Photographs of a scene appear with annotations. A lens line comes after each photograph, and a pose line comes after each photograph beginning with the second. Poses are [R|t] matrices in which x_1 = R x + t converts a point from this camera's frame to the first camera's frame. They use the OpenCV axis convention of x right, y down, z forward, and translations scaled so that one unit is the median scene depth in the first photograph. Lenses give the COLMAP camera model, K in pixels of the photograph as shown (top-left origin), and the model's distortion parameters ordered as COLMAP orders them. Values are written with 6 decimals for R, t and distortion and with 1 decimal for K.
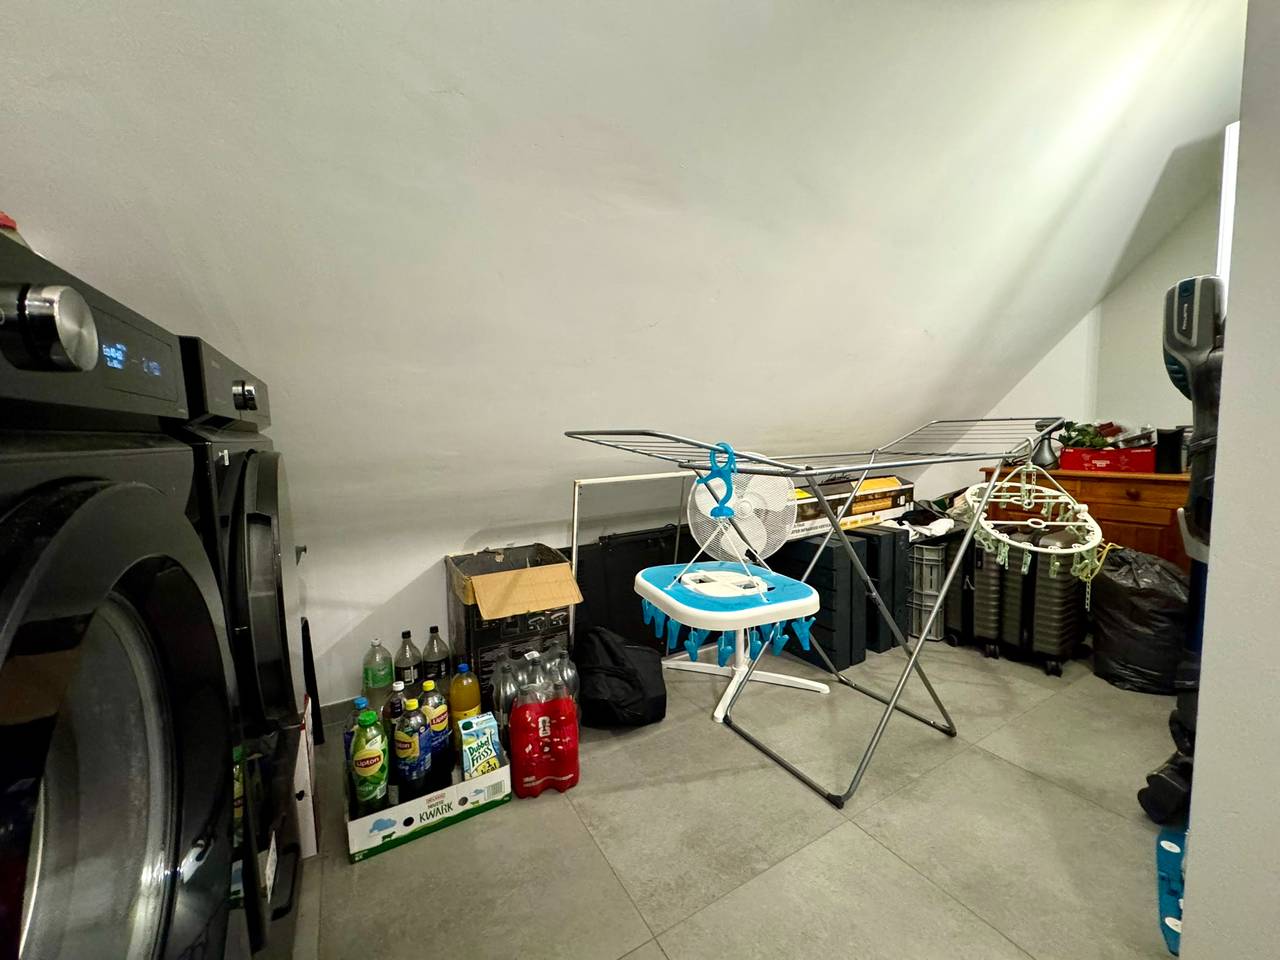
lens RADIAL K [[511.9, 0, 640.0], [0, 511.9, 480.0], [0, 0, 1]] dist [-0.002725, -0.000121]
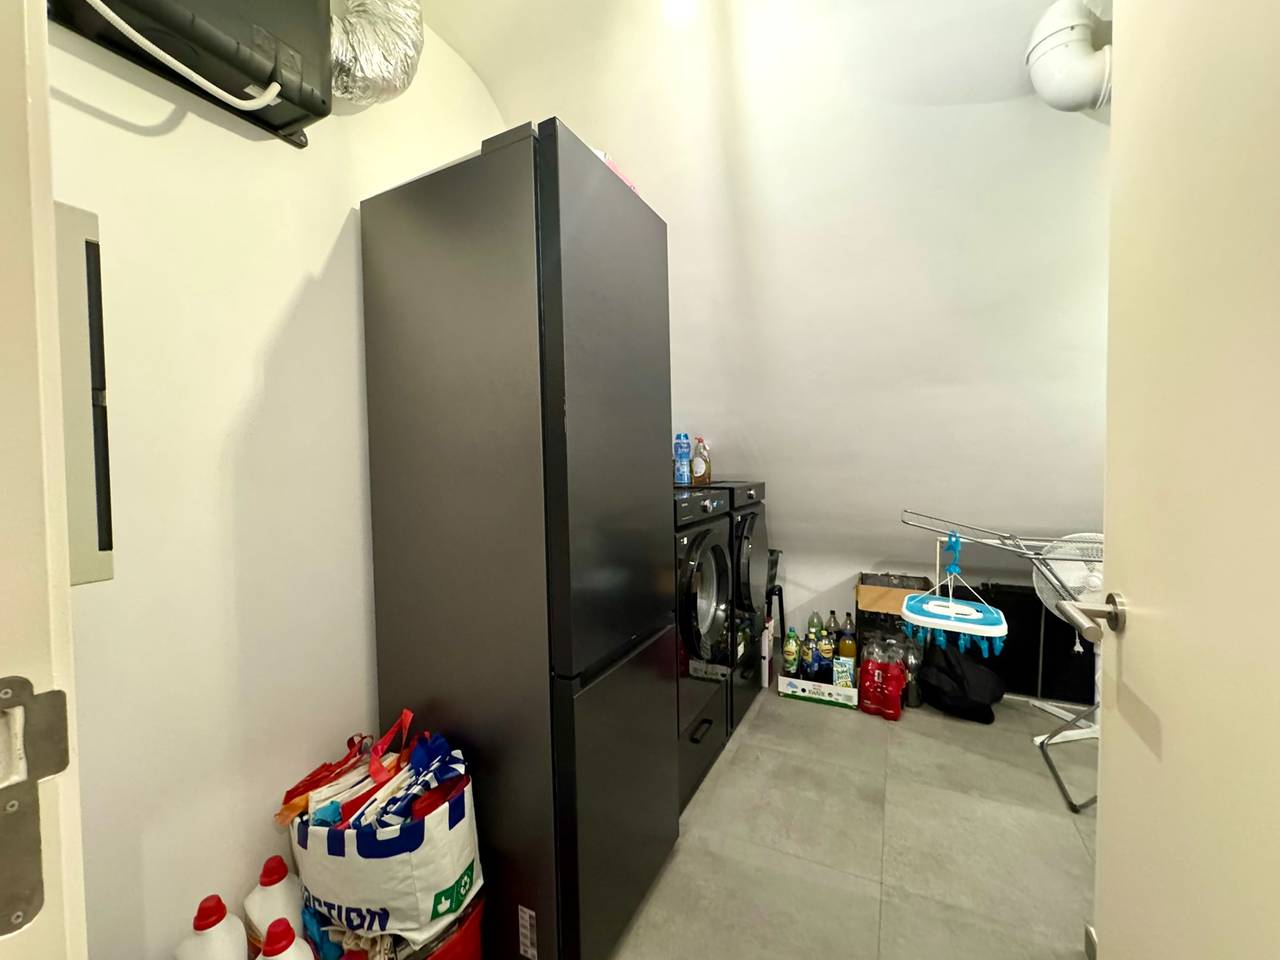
lens RADIAL K [[511.9, 0, 640.0], [0, 511.9, 480.0], [0, 0, 1]] dist [-0.002725, -0.000121]
pose [[0.554696, 0.050459, -0.830522, 0.793020], [-0.084260, 0.996435, 0.004263, -0.126947], [0.827776, 0.067615, 0.556970, -0.706665]]
